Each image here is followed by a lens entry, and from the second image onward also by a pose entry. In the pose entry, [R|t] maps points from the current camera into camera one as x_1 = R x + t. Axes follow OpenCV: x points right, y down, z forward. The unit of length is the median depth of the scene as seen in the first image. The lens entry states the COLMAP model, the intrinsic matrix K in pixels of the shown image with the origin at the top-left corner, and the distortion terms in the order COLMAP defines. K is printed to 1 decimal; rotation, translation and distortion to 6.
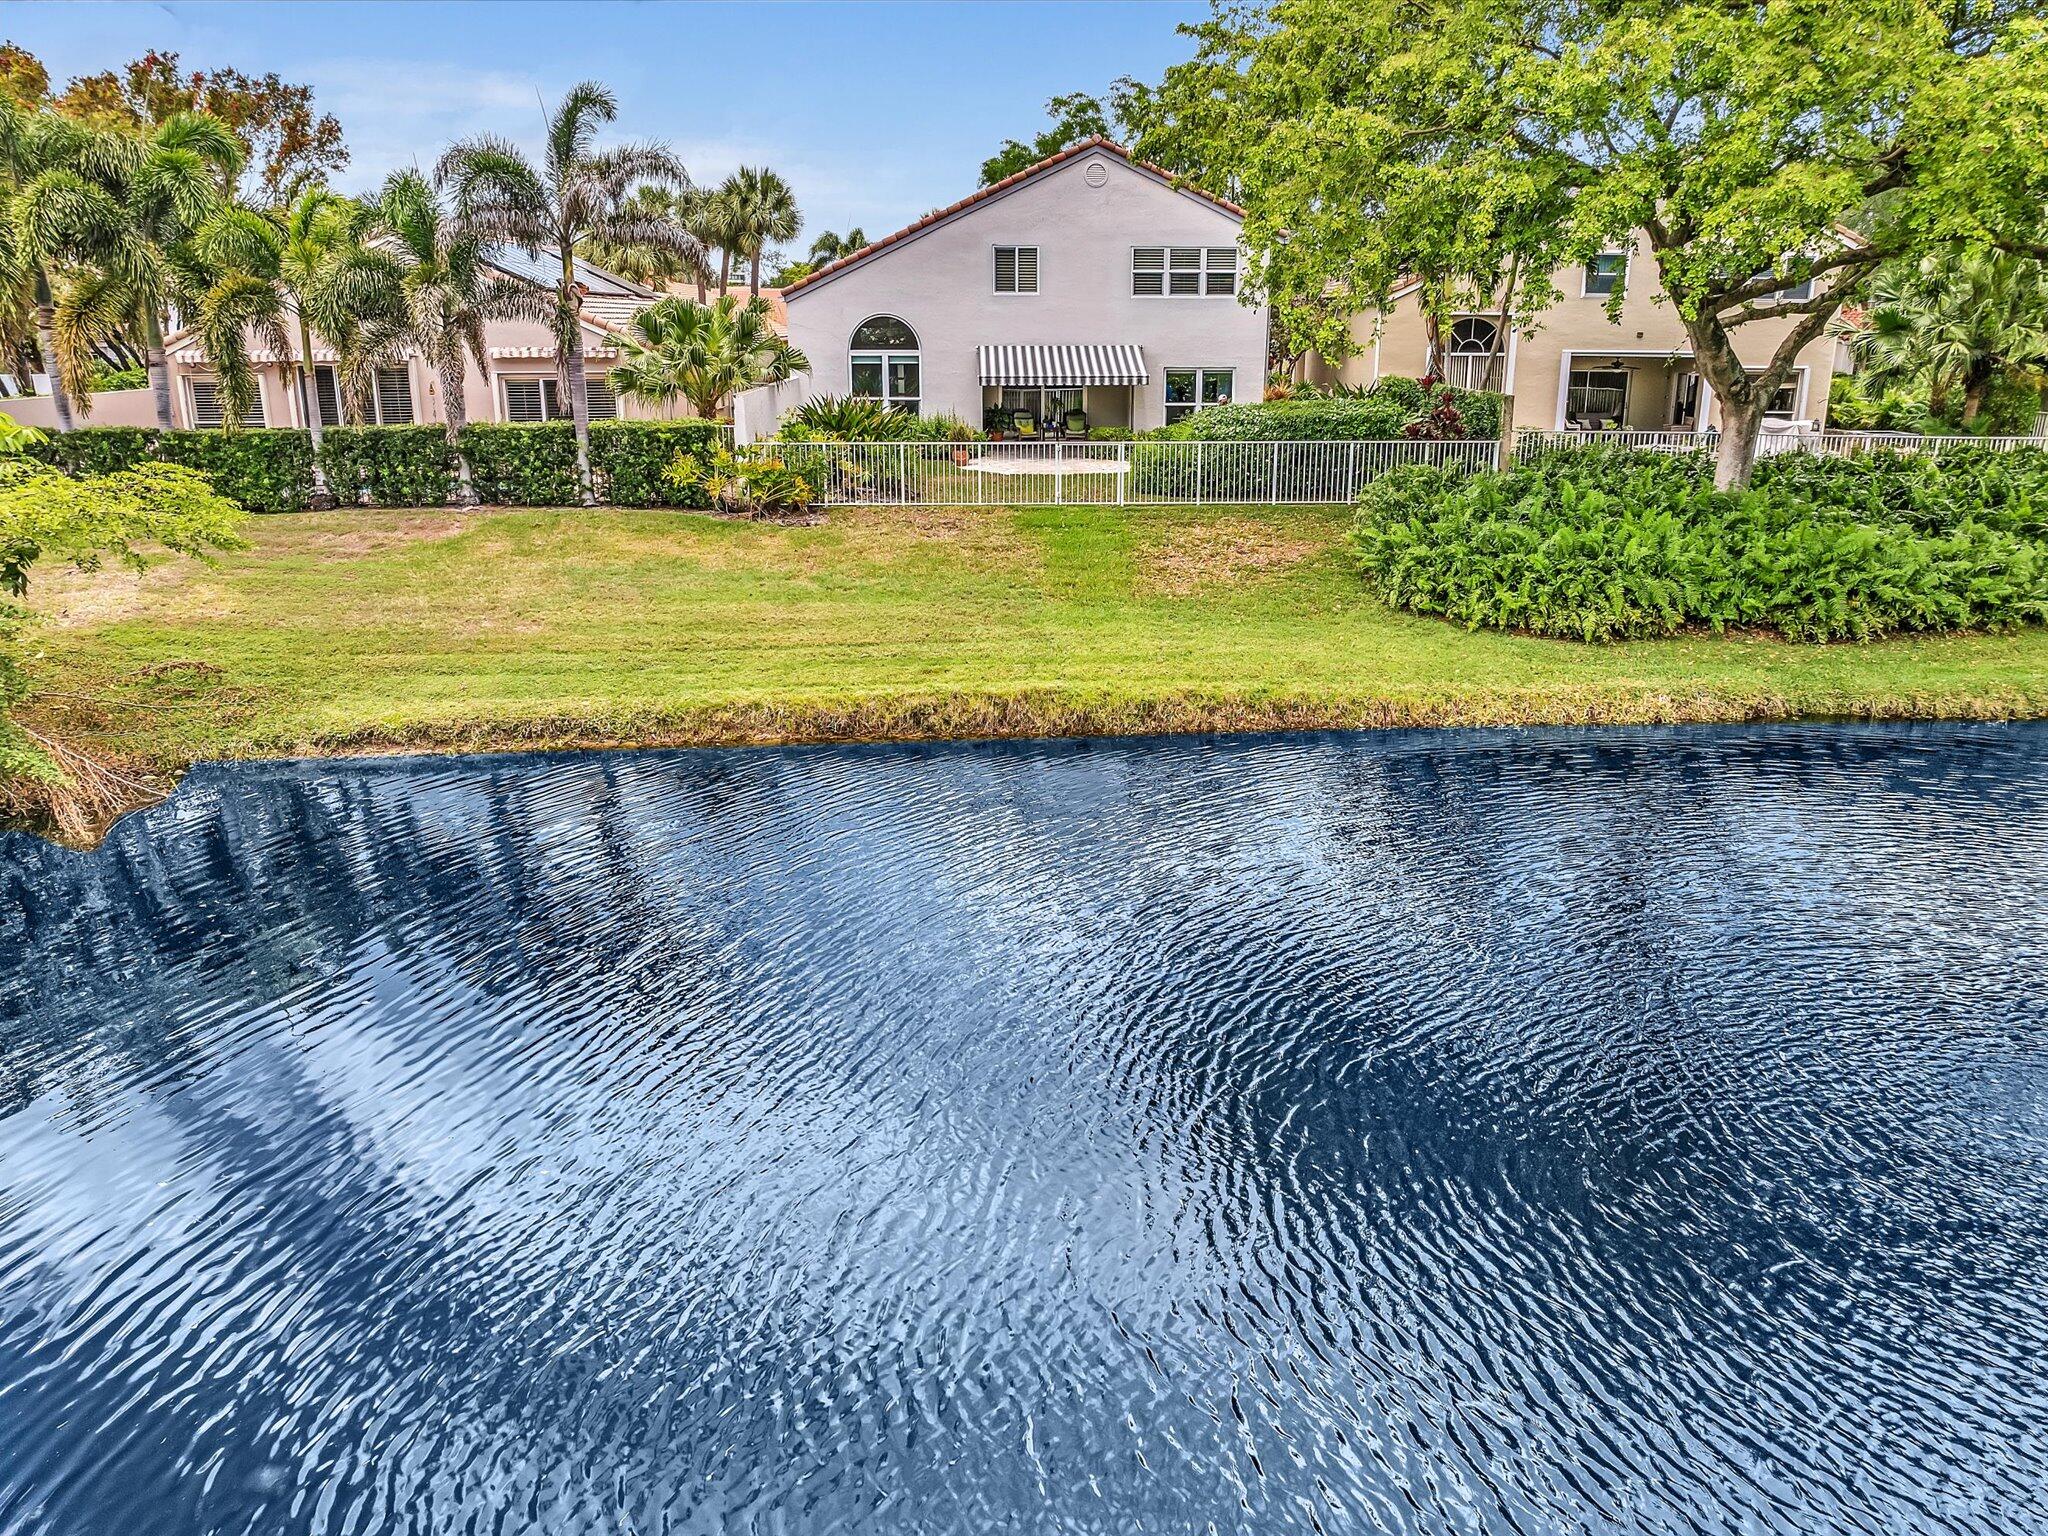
lens RADIAL K [[1469.2, 0, 1036.3], [0, 1469.2, 777.3], [0, 0, 1]] dist [-0.034062, -0.003959]
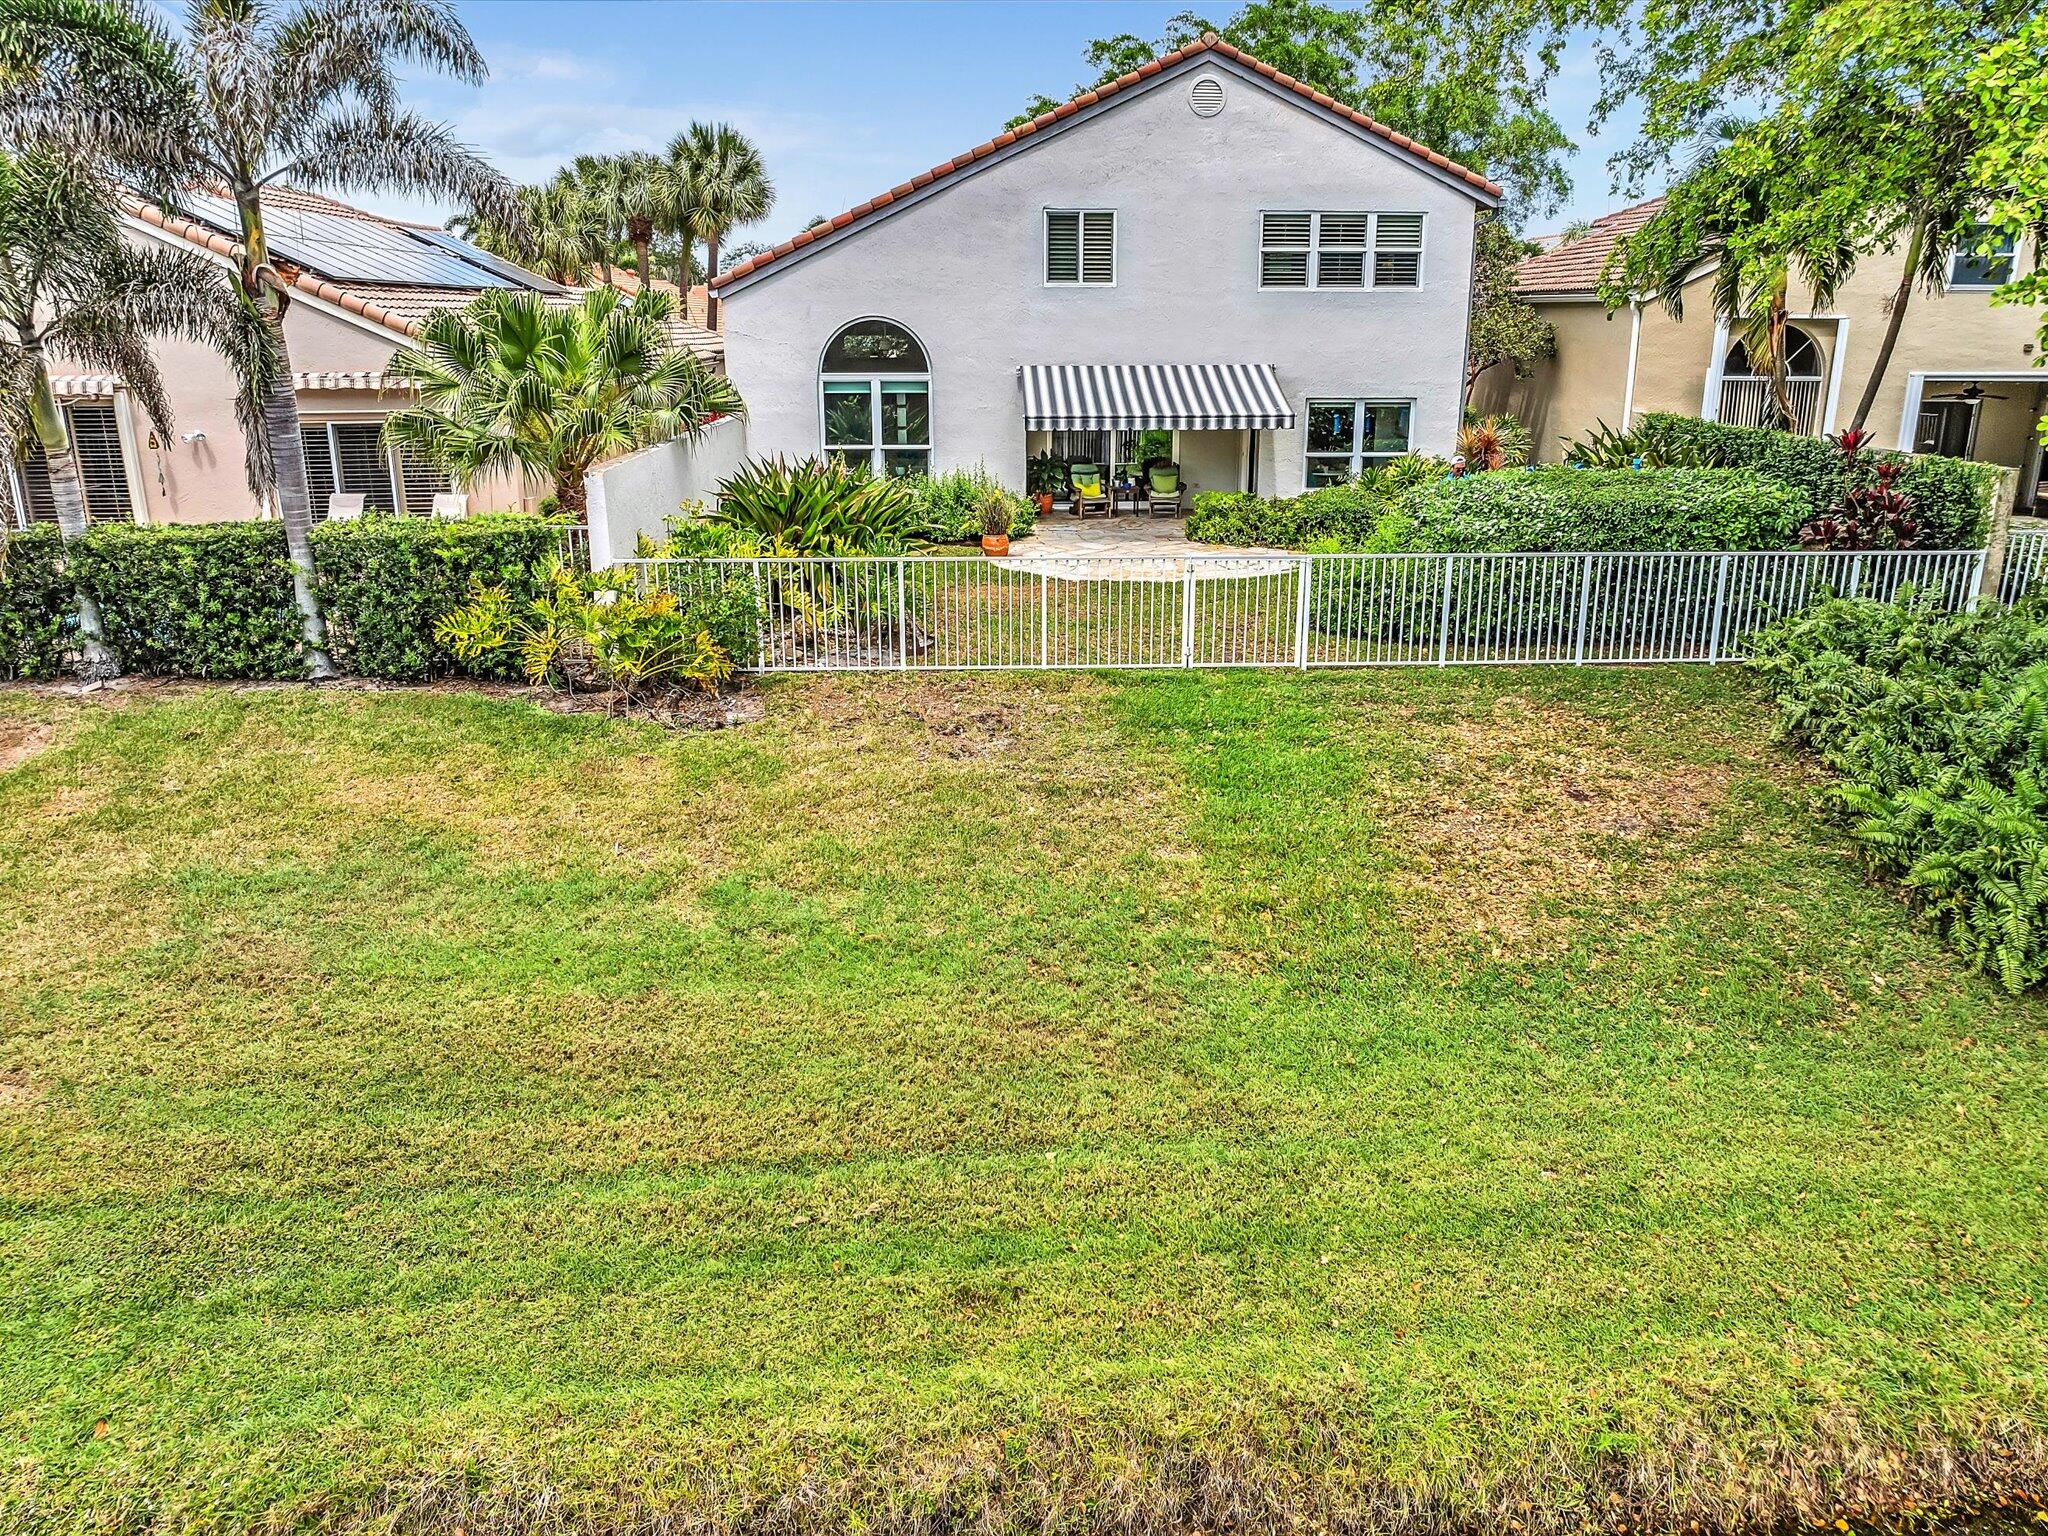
lens RADIAL K [[1469.2, 0, 1018.6], [0, 1469.2, 767.5], [0, 0, 1]] dist [-0.034062, -0.003959]
pose [[0.999917, 0.000838, -0.012890, -0.032631], [-0.000900, 0.999988, -0.004788, -0.117374], [0.012886, 0.004799, 0.999905, 0.364480]]
